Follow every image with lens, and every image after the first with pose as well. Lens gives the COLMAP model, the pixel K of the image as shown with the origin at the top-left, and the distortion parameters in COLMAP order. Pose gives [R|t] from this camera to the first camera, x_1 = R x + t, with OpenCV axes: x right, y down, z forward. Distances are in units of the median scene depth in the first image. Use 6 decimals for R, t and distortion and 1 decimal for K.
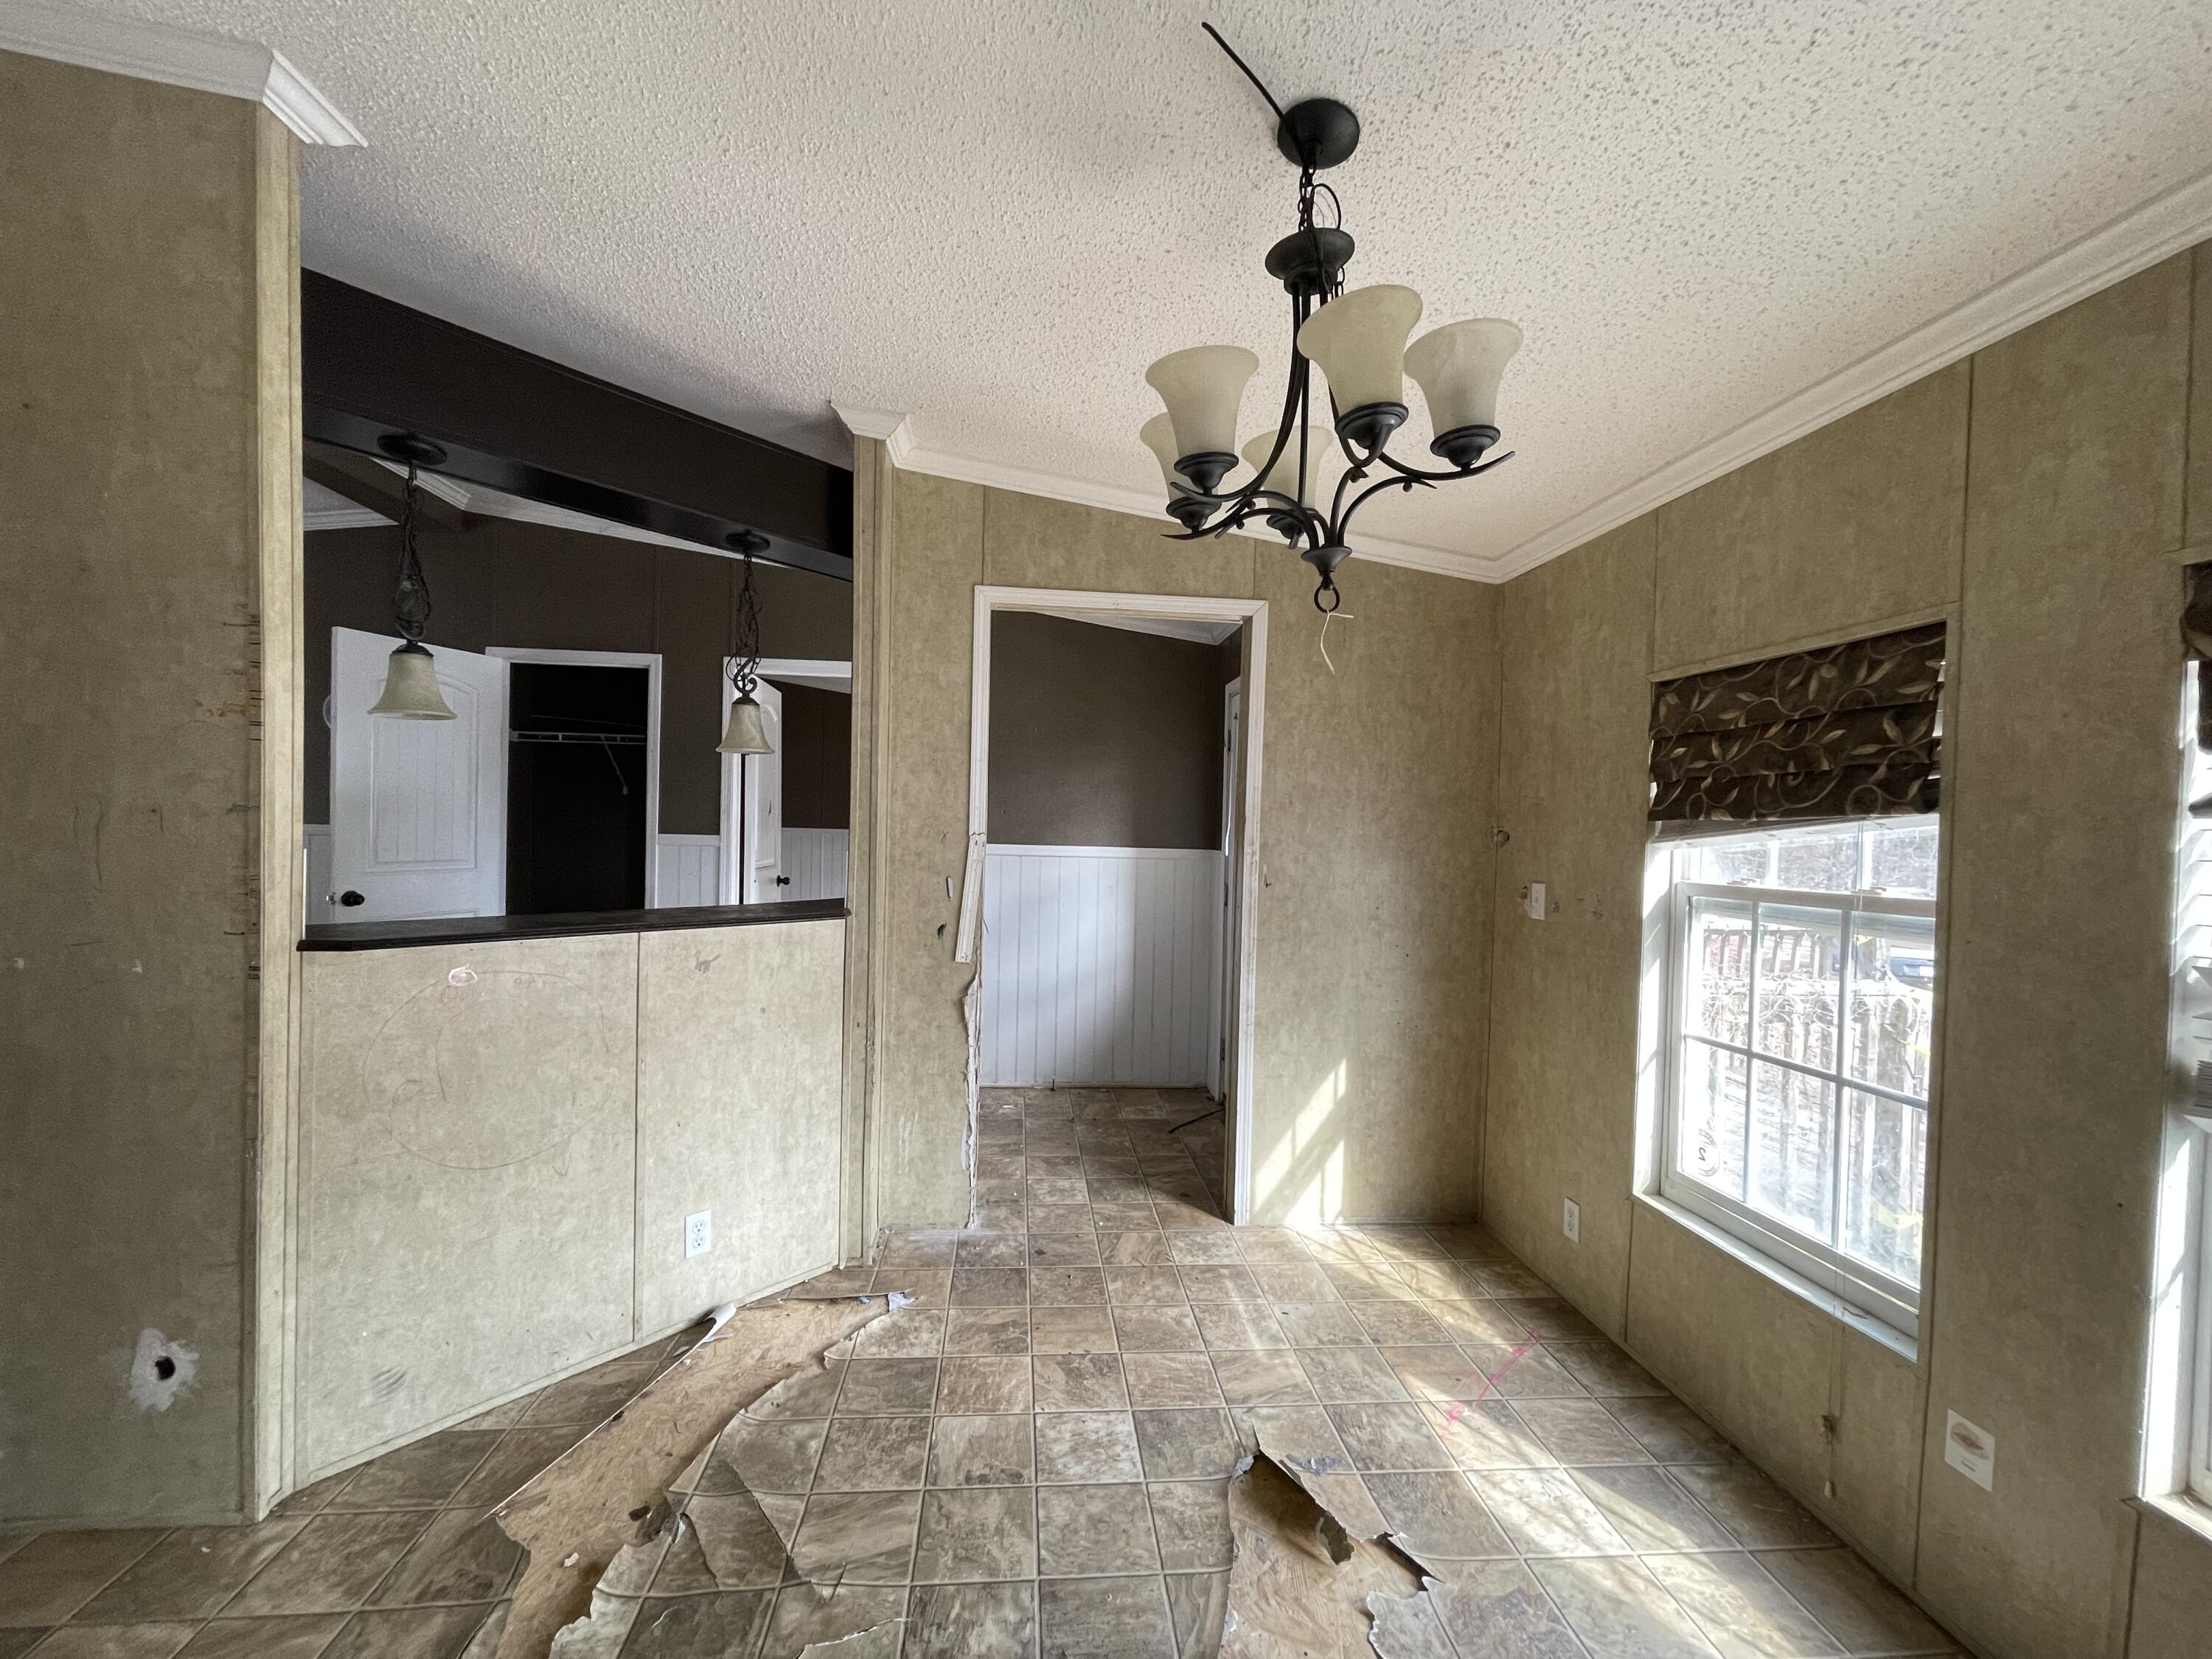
lens RADIAL K [[888.5, 0, 1098.7], [0, 888.5, 841.4], [0, 0, 1]] dist [-0.002997, -0.000264]
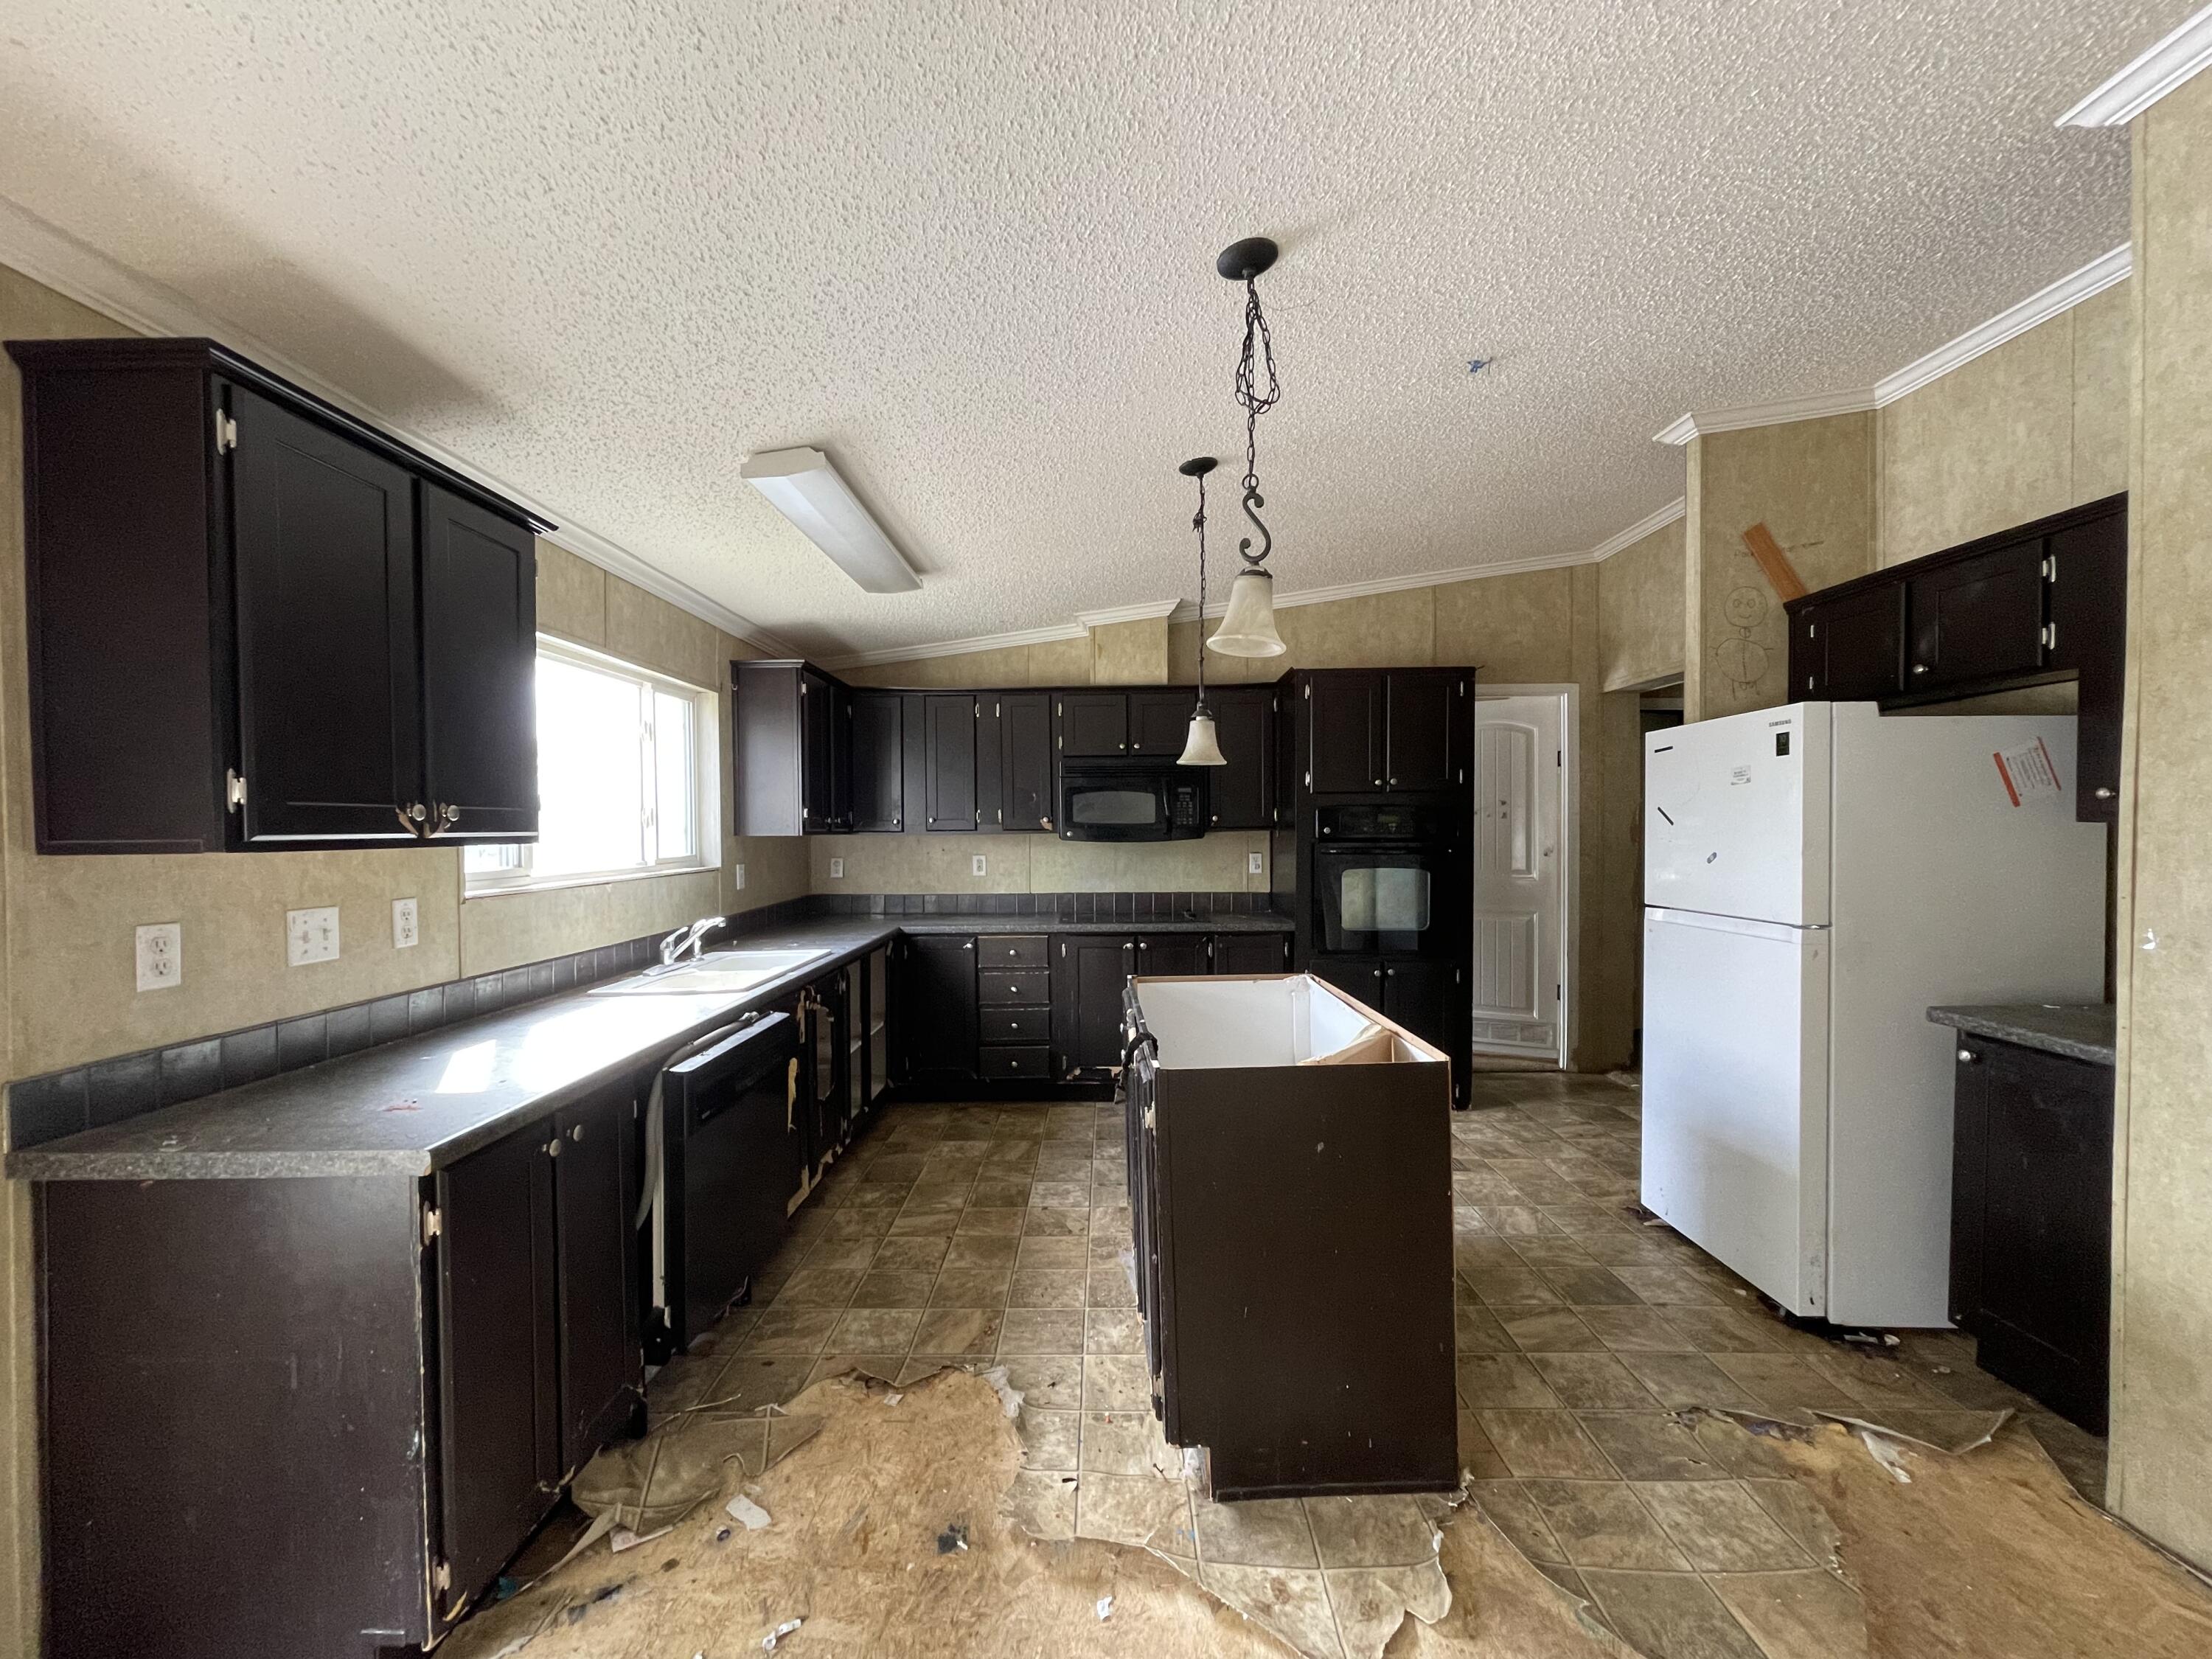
lens RADIAL K [[888.5, 0, 1098.7], [0, 888.5, 841.4], [0, 0, 1]] dist [-0.002997, -0.000264]
pose [[-0.994620, -0.019322, 0.101770, -0.185725], [-0.015915, 0.999289, 0.034186, -0.040250], [-0.102359, 0.032382, -0.994220, 2.004593]]
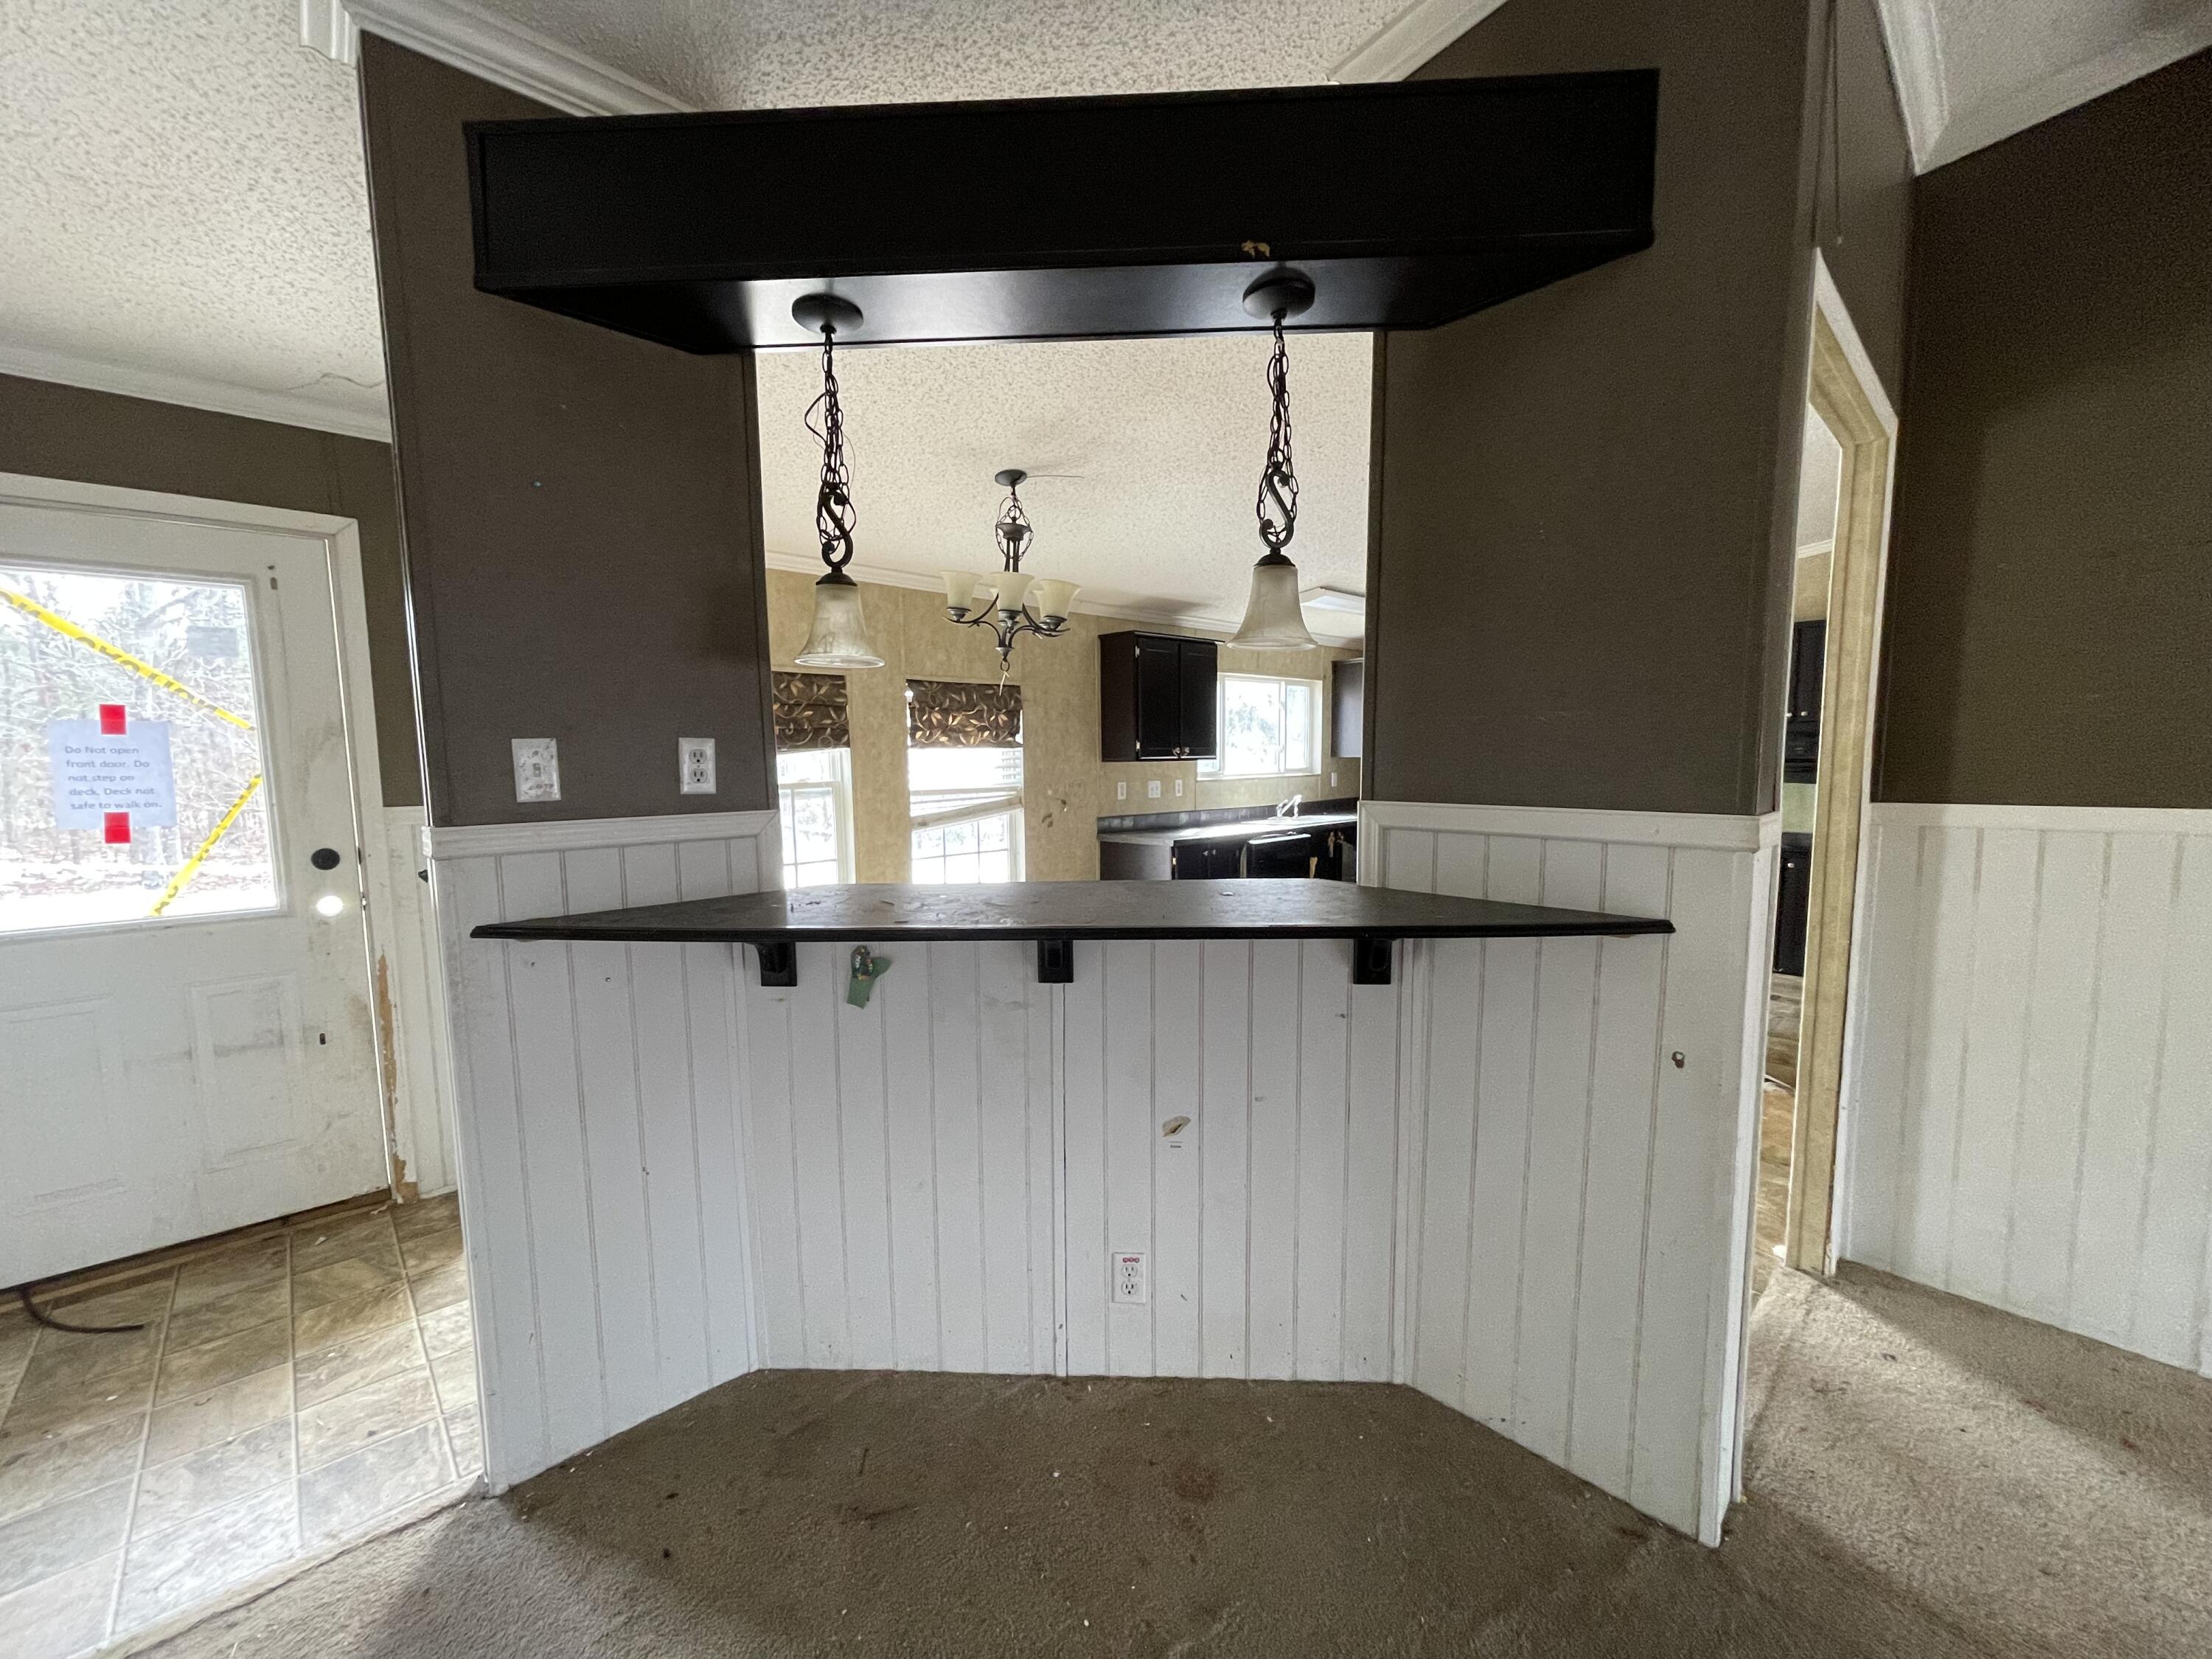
lens RADIAL K [[888.5, 0, 1098.7], [0, 888.5, 841.4], [0, 0, 1]] dist [-0.002997, -0.000264]
pose [[-0.611263, -0.096929, 0.785469, -4.843952], [0.006232, 0.991852, 0.127247, -0.253391], [-0.791403, 0.082676, -0.605678, 5.954285]]
